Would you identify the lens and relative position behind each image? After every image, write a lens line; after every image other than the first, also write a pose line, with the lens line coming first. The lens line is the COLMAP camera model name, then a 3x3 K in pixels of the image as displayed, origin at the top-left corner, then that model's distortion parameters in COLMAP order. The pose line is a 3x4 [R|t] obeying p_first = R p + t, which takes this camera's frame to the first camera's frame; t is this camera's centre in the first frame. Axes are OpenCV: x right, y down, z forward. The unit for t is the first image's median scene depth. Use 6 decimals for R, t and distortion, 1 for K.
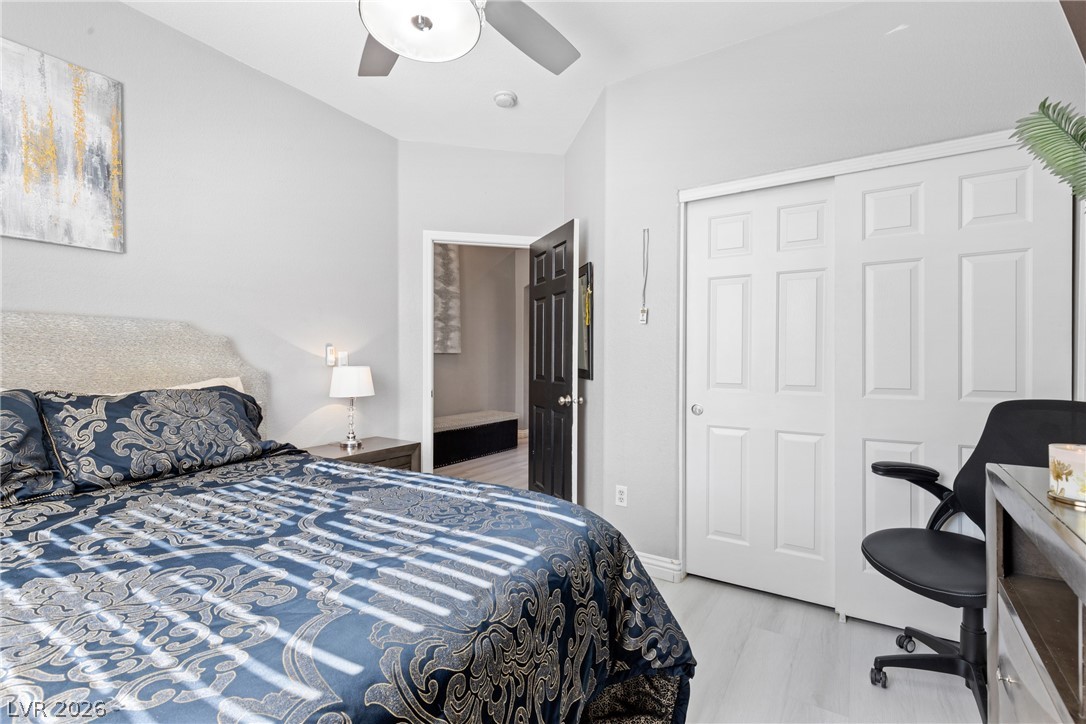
lens RADIAL K [[482.4, 0, 546.0], [0, 482.4, 361.5], [0, 0, 1]] dist [-0.002809, -0.000495]
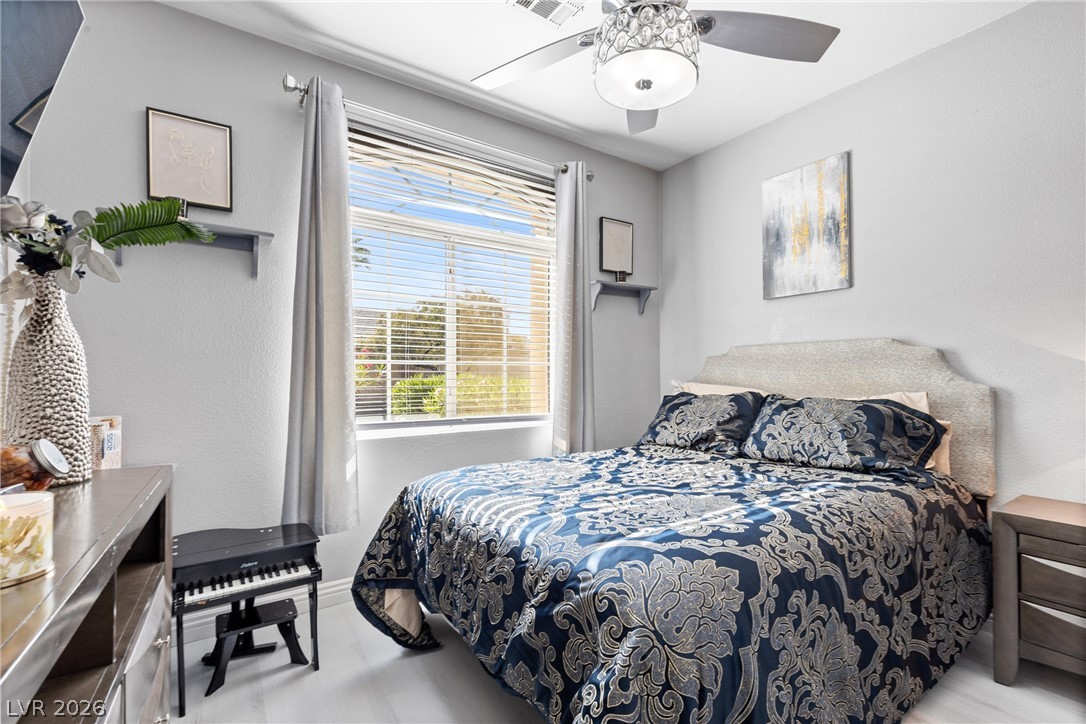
lens RADIAL K [[482.4, 0, 546.2], [0, 482.4, 367.6], [0, 0, 1]] dist [-0.002809, -0.000495]
pose [[-0.401401, -0.010689, -0.915840, 0.613279], [-0.000556, 0.999935, -0.011427, -0.005225], [0.915902, -0.004077, -0.401381, 0.850007]]
